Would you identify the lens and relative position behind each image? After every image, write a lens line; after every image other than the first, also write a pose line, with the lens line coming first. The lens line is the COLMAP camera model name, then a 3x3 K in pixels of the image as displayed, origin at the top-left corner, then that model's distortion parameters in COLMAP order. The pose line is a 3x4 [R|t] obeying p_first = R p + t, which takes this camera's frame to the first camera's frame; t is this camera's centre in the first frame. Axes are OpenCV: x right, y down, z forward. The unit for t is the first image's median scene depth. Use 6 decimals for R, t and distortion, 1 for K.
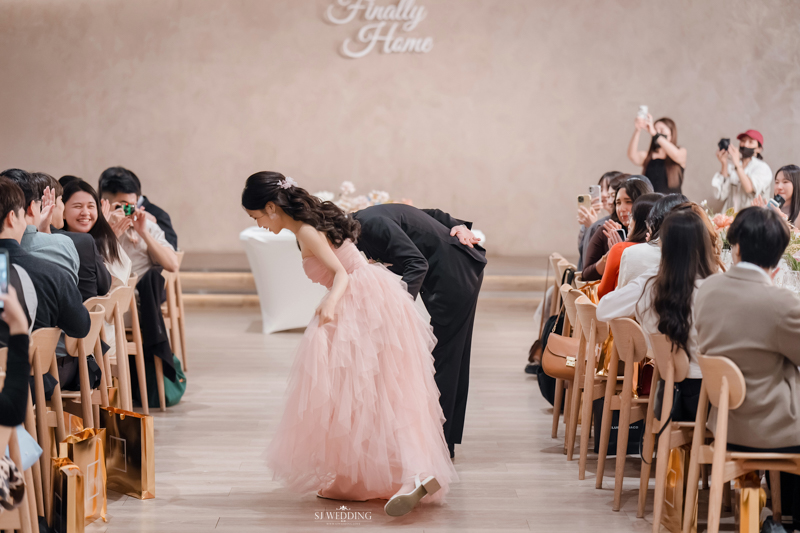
lens RADIAL K [[1826.1, 0, 400.0], [0, 1826.1, 266.5], [0, 0, 1]] dist [0.020547, 0.313410]
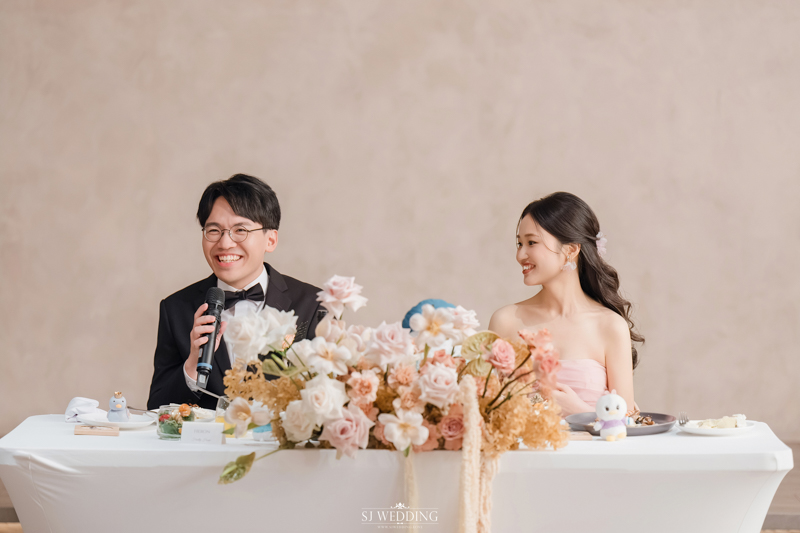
lens RADIAL K [[3283.4, 0, 400.0], [0, 3283.4, 266.5], [0, 0, 1]] dist [-0.177089, 0.752401]
pose [[0.999774, -0.003195, -0.021000, -0.005942], [0.002721, 0.999742, -0.022561, -0.027173], [0.021067, 0.022498, 0.999525, 0.350997]]
